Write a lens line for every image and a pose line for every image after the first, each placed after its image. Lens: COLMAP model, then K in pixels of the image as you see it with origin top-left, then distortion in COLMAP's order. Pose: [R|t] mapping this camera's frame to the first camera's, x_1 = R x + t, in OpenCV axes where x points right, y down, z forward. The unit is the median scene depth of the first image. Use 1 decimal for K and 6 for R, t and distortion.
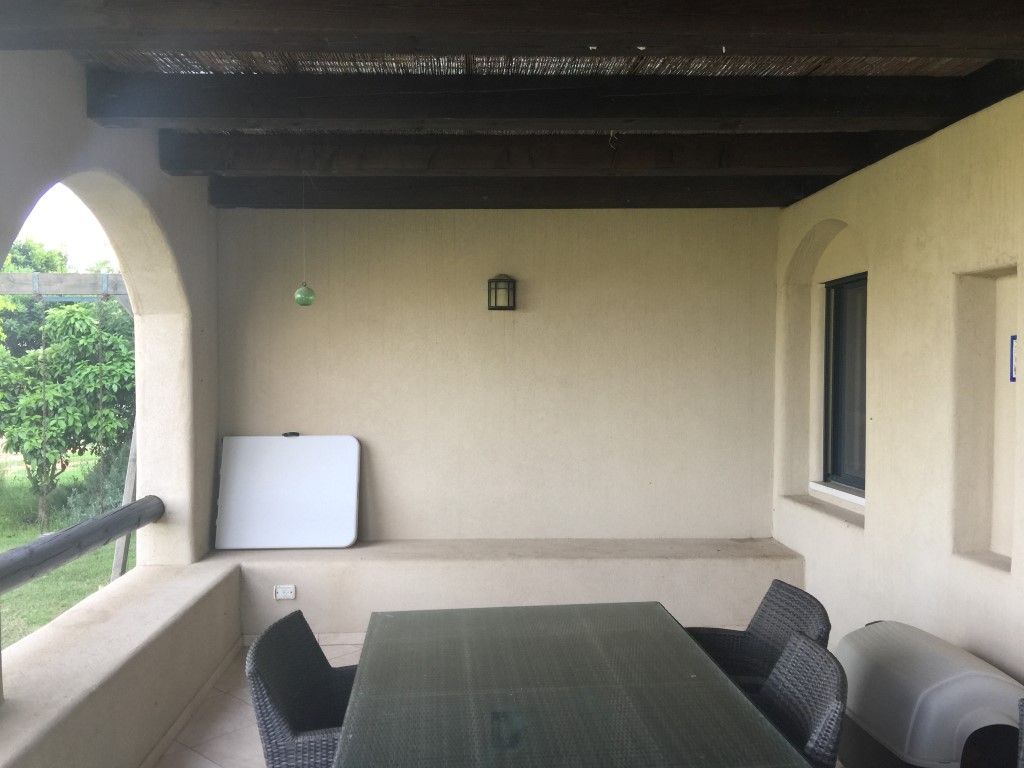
lens RADIAL K [[869.5, 0, 515.4], [0, 869.5, 388.8], [0, 0, 1]] dist [0.092661, -0.142585]
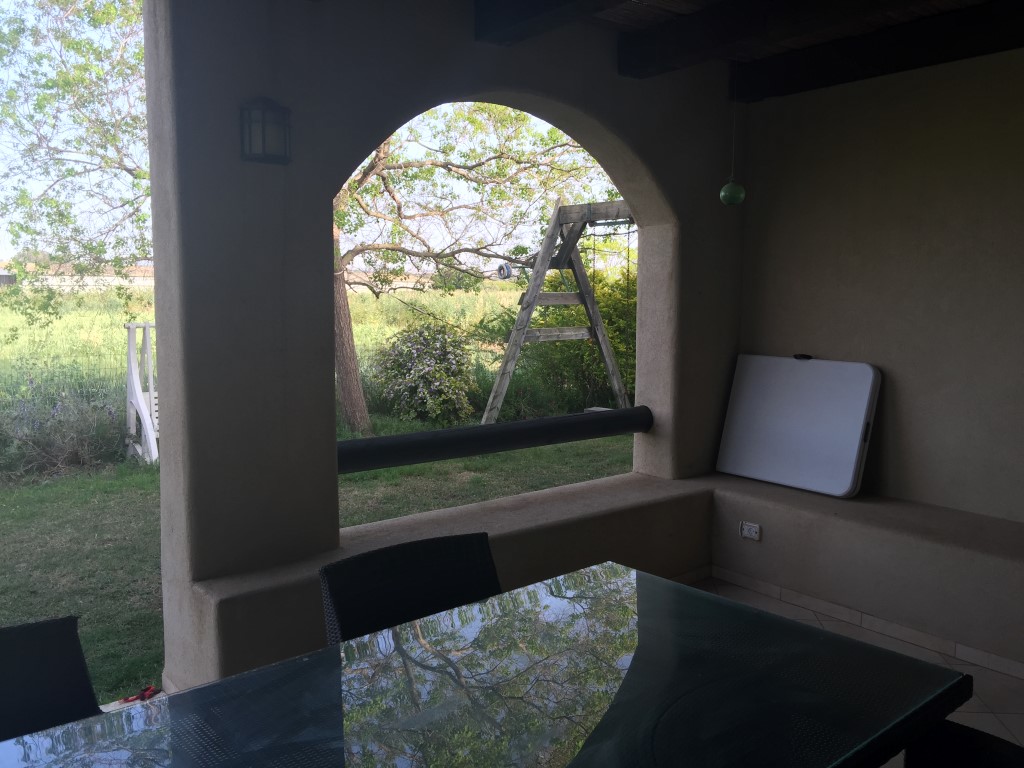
lens RADIAL K [[869.5, 0, 509.3], [0, 869.5, 377.9], [0, 0, 1]] dist [0.092661, -0.142585]
pose [[0.580130, 0.088046, -0.809752, 0.275949], [-0.021679, 0.995457, 0.092707, -0.001128], [0.814236, -0.036227, 0.579403, 0.258093]]
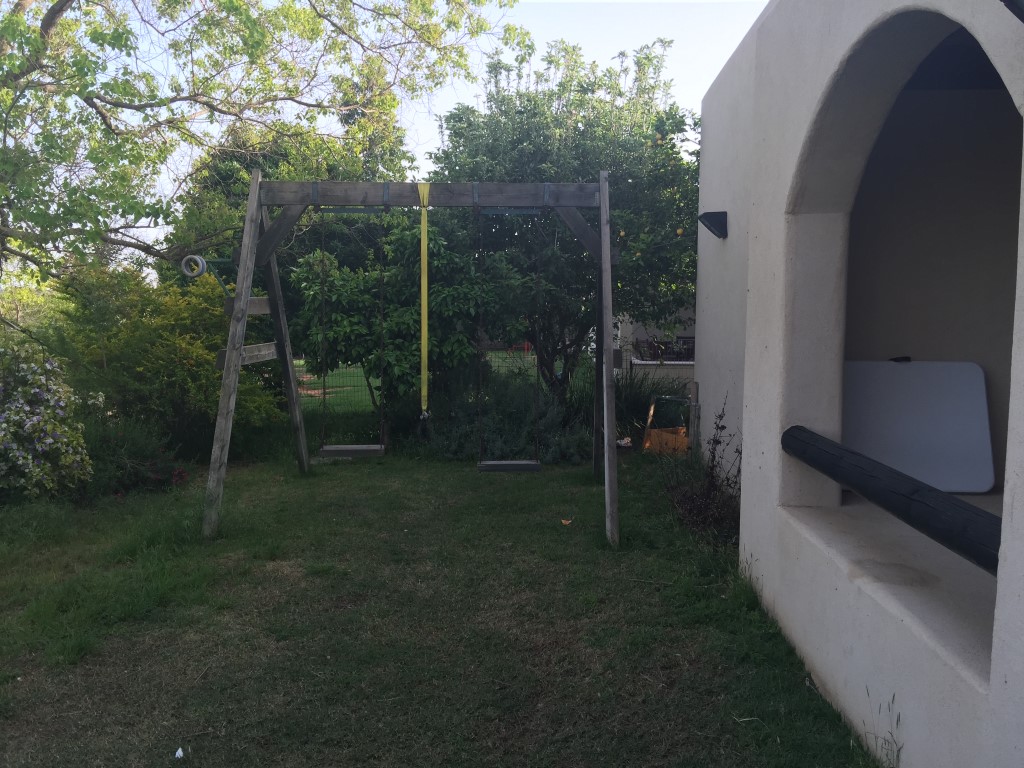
lens RADIAL K [[869.5, 0, 514.6], [0, 869.5, 377.6], [0, 0, 1]] dist [0.092661, -0.142585]
pose [[0.993982, 0.017936, -0.108065, -0.530664], [-0.011462, 0.998118, 0.060235, 0.022289], [0.108942, -0.058634, 0.992317, 0.112396]]
